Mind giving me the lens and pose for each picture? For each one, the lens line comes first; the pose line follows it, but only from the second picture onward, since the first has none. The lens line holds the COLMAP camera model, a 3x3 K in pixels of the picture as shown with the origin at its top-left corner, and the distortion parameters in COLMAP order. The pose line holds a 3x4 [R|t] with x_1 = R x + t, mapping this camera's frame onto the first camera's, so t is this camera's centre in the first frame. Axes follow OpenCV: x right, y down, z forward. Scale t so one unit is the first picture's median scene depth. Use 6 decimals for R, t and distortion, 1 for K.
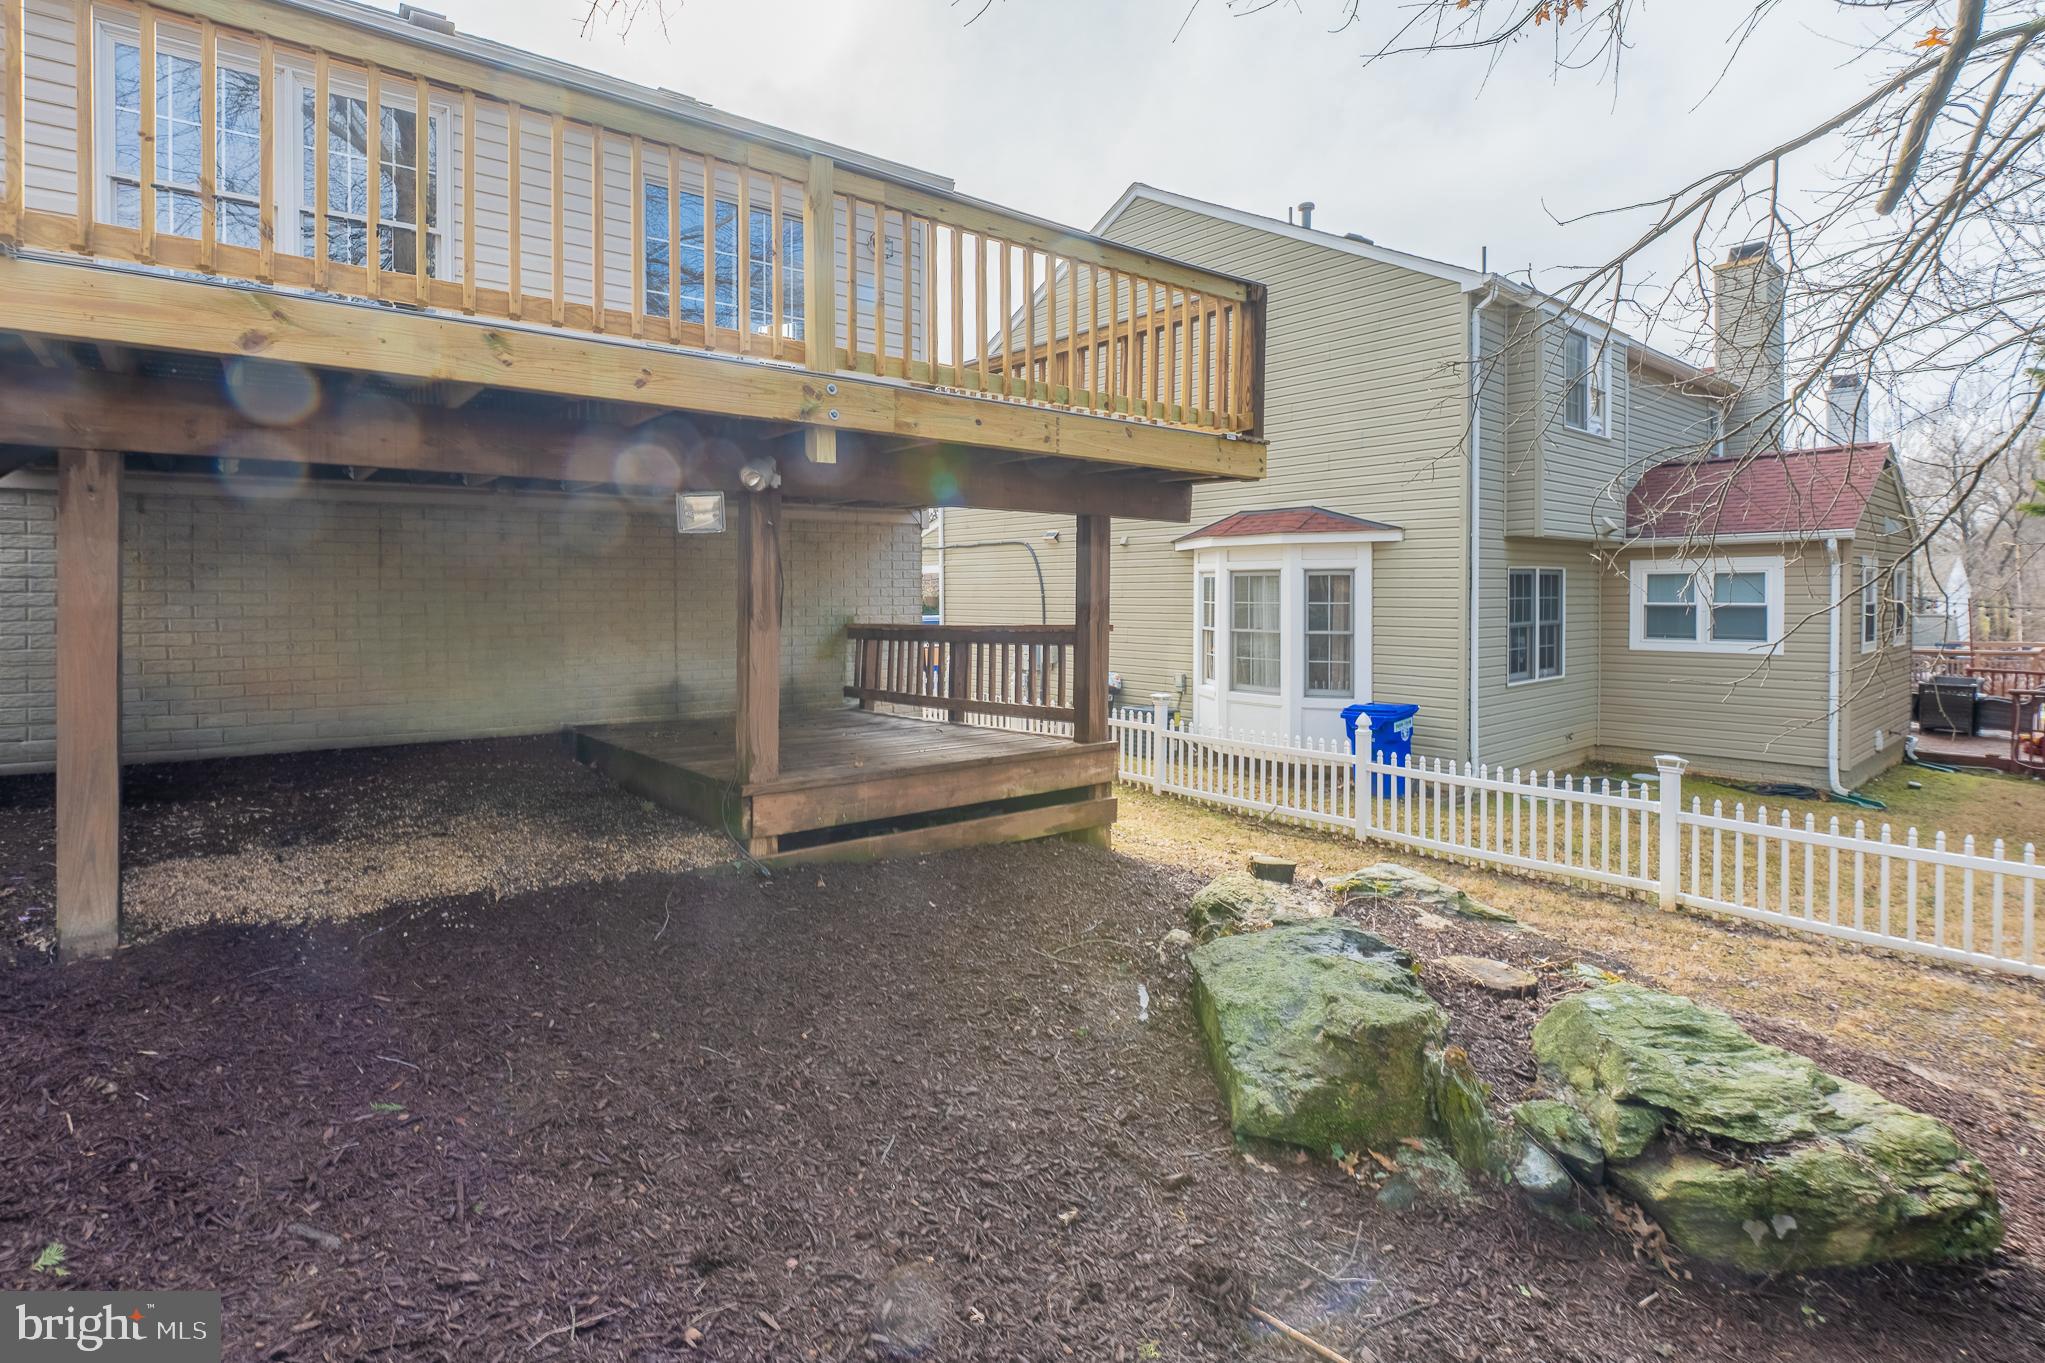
lens RADIAL K [[1037.5, 0, 1035.6], [0, 1037.5, 590.7], [0, 0, 1]] dist [-0.005850, -0.000452]
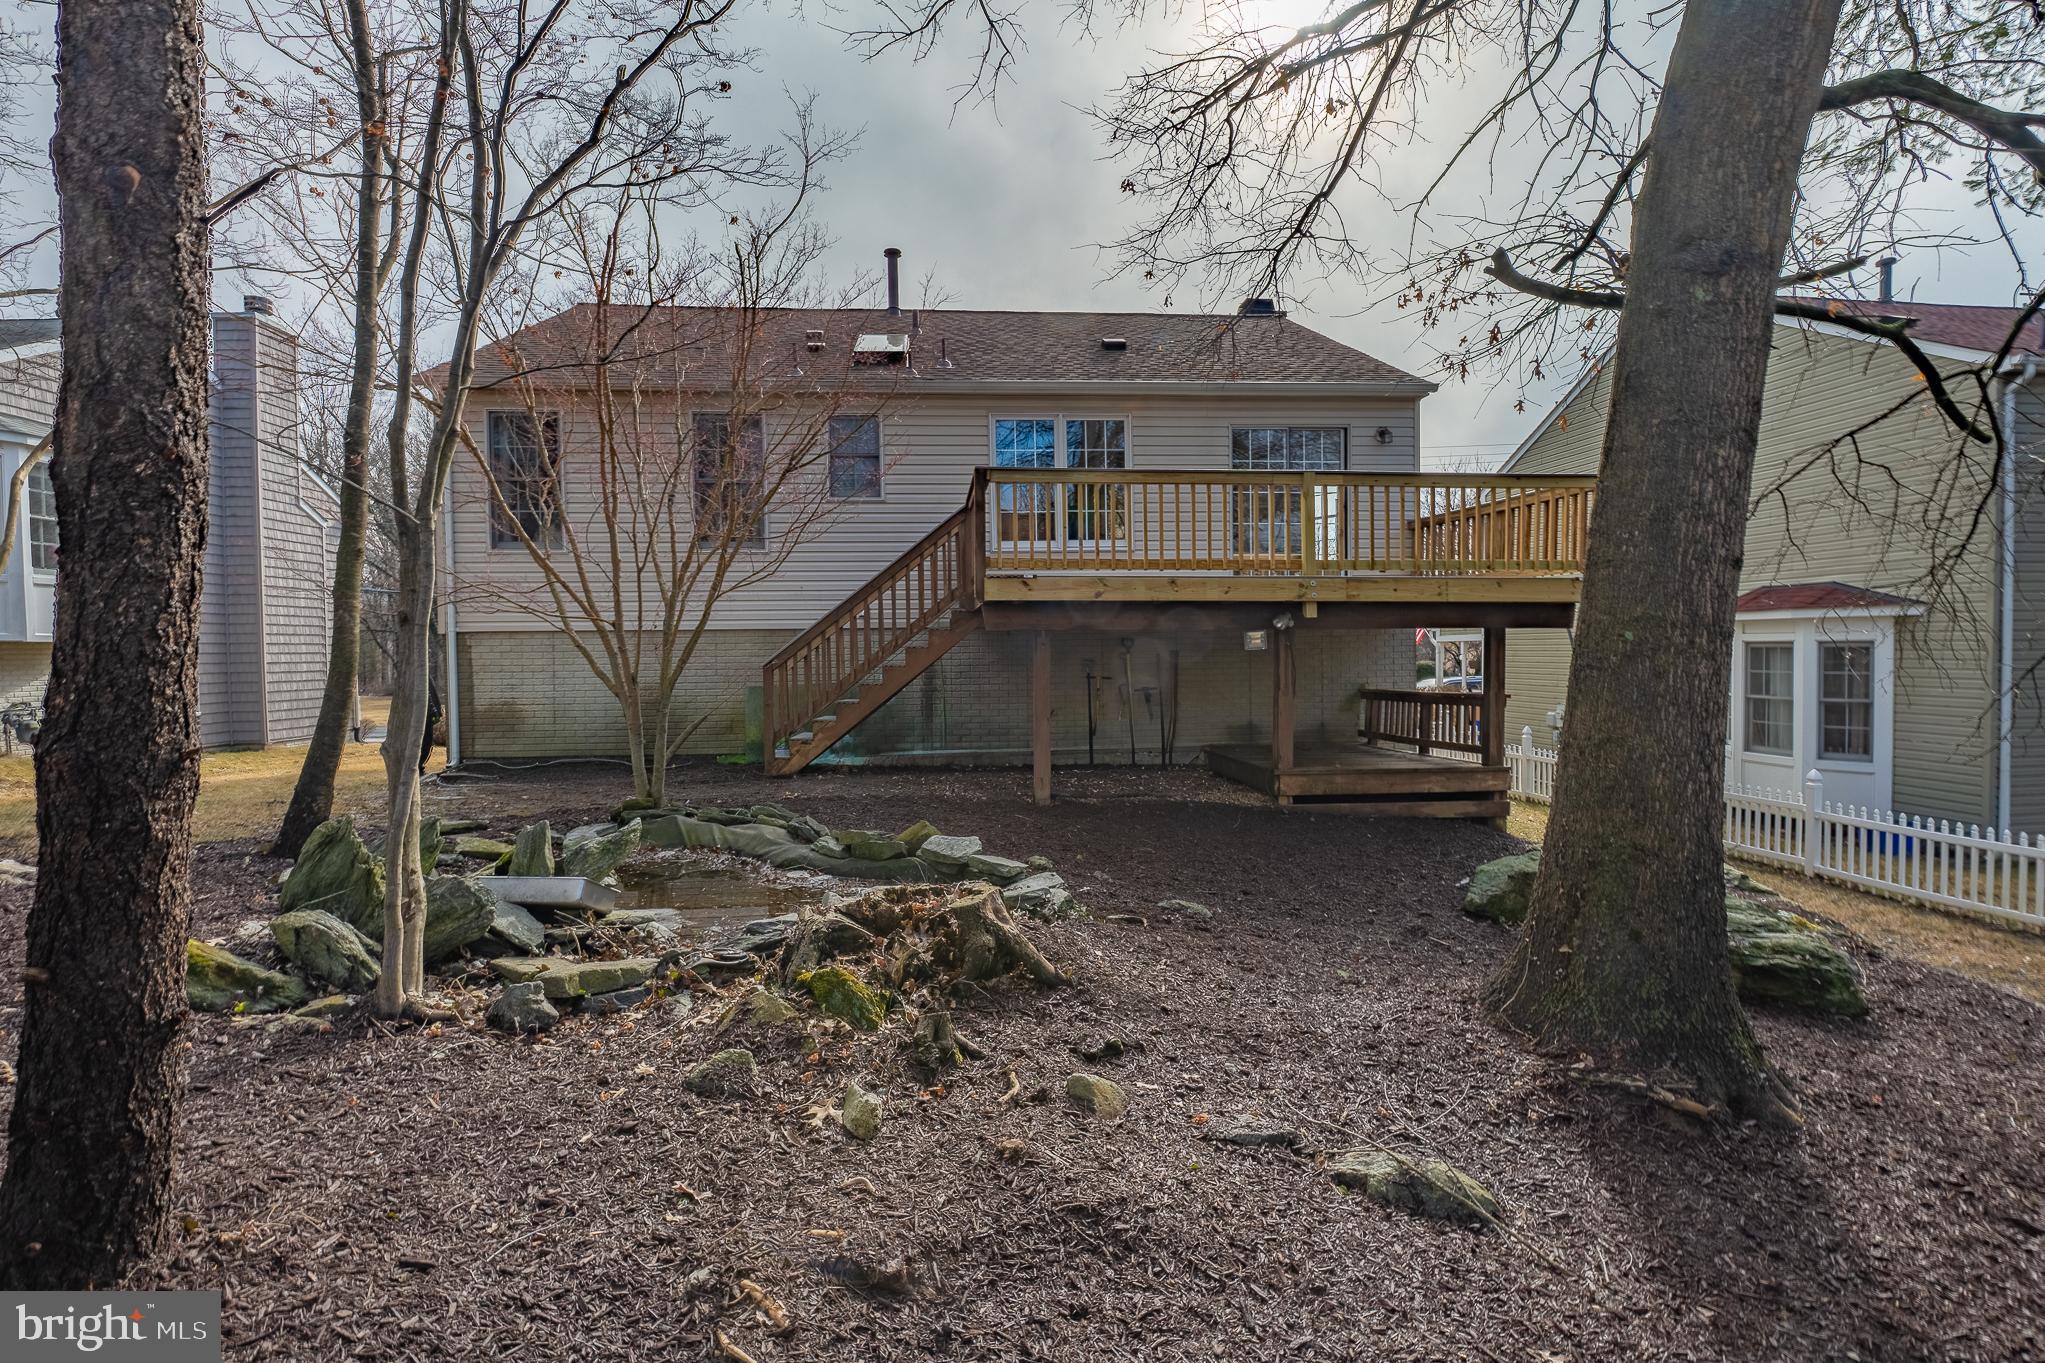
lens RADIAL K [[897.5, 0, 1022.5], [0, 897.5, 681.5], [0, 0, 1]] dist [-0.004285, -0.000383]
pose [[0.826654, 0.008441, -0.562647, 0.184524], [0.010377, 0.999489, 0.030240, -0.030011], [0.562615, -0.030837, 0.826144, -0.458352]]
